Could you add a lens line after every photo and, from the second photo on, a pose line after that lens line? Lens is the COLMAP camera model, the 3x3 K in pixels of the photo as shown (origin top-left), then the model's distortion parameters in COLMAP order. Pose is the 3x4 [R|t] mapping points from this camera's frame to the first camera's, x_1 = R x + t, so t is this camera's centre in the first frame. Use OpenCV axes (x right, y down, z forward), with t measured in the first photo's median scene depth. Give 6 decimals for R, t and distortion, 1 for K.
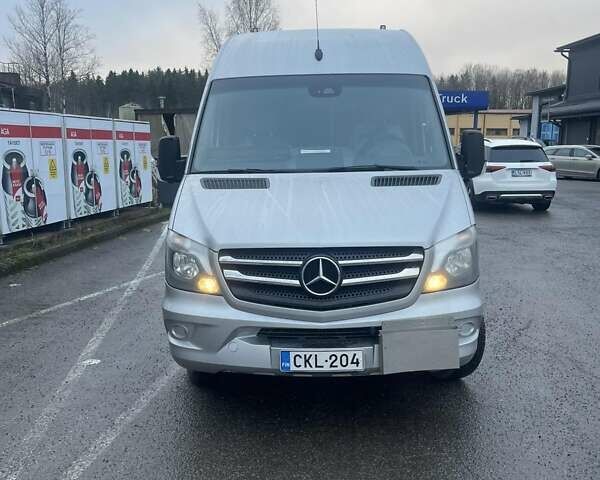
lens RADIAL K [[610.1, 0, 308.2], [0, 610.1, 241.3], [0, 0, 1]] dist [0.092504, -0.174254]
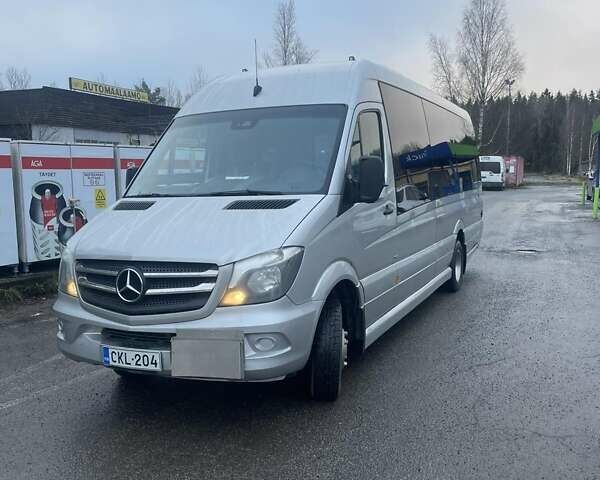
lens RADIAL K [[610.1, 0, 308.2], [0, 610.1, 241.3], [0, 0, 1]] dist [0.092504, -0.174254]
pose [[0.921192, 0.028716, -0.388046, 0.756458], [-0.044789, 0.998470, -0.032437, -0.003576], [0.386521, 0.047261, 0.921069, 0.048621]]
